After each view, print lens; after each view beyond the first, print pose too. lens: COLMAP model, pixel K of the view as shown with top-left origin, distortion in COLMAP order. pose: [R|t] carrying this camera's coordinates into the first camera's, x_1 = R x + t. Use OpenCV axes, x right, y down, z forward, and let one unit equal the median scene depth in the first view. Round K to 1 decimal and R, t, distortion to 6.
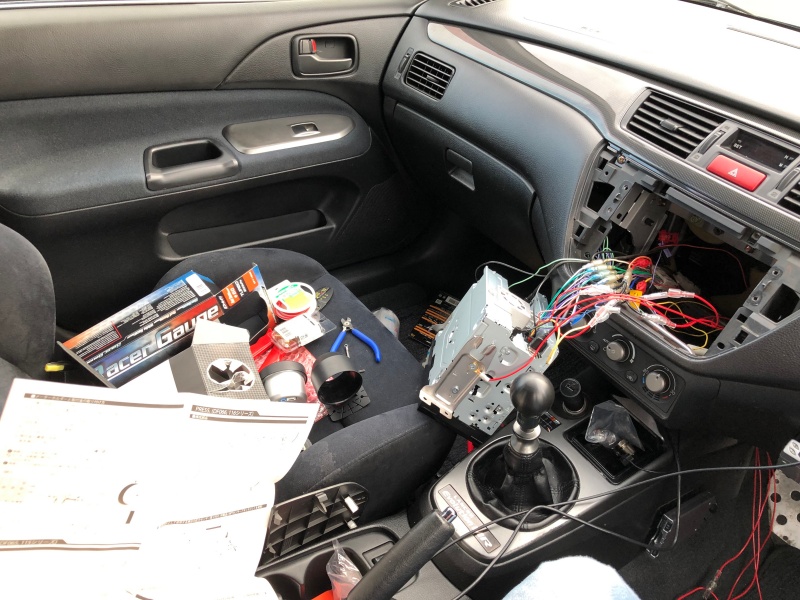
lens RADIAL K [[675.1, 0, 400.0], [0, 675.1, 300.0], [0, 0, 1]] dist [-0.002071, -0.002191]
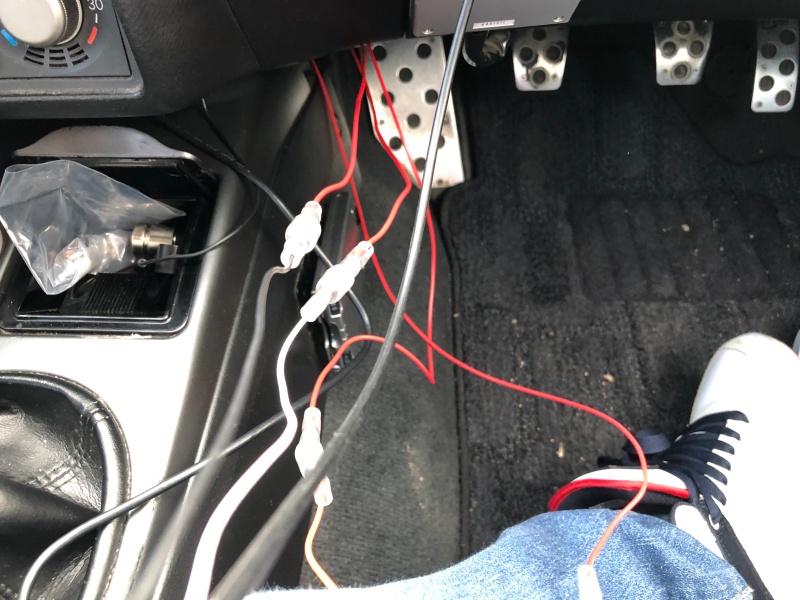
lens RADIAL K [[675.1, 0, 400.0], [0, 675.1, 300.0], [0, 0, 1]] dist [-0.002071, -0.002191]
pose [[0.579553, -0.701667, 0.414466, 0.230996], [0.561822, 0.712423, 0.420487, 0.161770], [-0.590317, -0.010839, 0.807099, 0.588489]]
